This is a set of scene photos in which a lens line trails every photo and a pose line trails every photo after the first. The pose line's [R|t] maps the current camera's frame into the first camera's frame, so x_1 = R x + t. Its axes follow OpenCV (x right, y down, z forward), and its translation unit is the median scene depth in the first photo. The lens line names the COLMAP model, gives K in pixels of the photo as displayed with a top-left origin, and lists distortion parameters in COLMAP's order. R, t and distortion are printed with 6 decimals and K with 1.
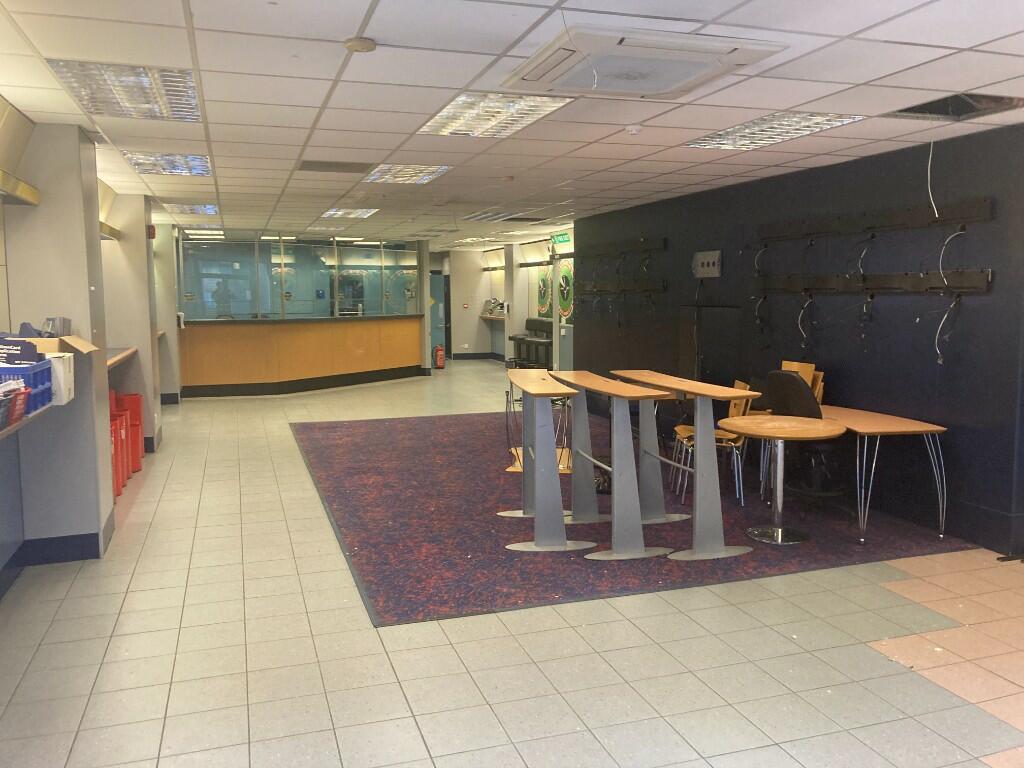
lens RADIAL K [[849.1, 0, 512.0], [0, 849.1, 384.0], [0, 0, 1]] dist [-0.089124, 0.001367]
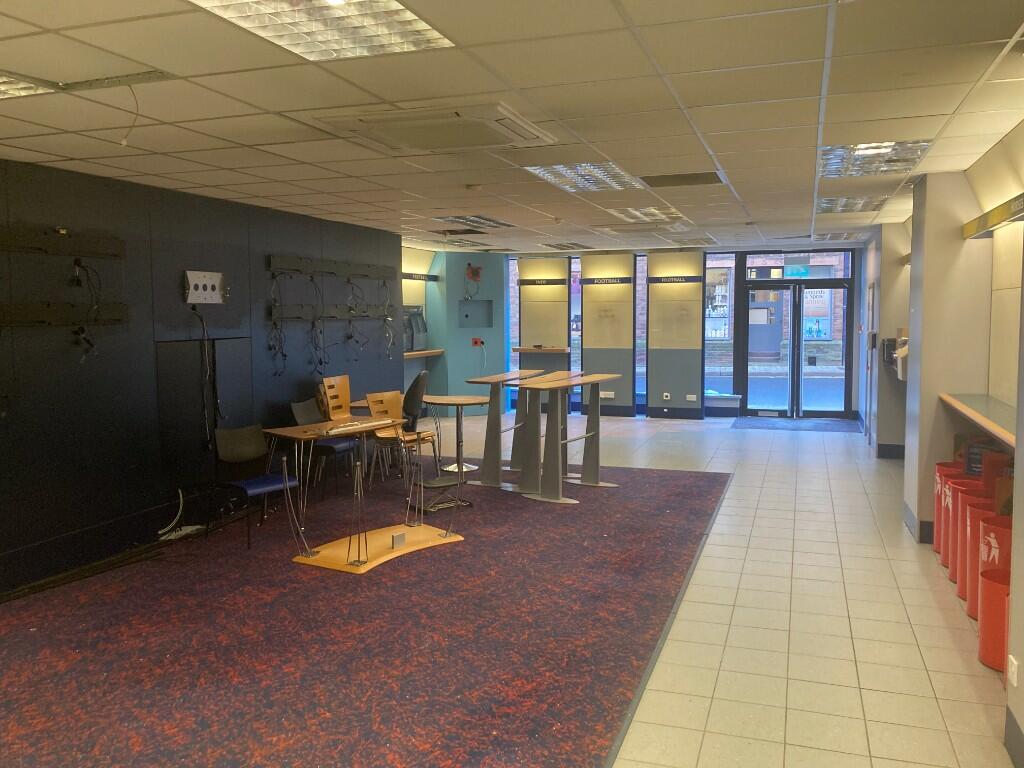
lens RADIAL K [[849.1, 0, 512.0], [0, 849.1, 384.0], [0, 0, 1]] dist [-0.089124, 0.001367]
pose [[-0.798739, -0.044271, 0.600047, -0.620520], [0.070737, 0.983464, 0.166720, -0.208988], [-0.597505, 0.175611, -0.782399, 1.870117]]
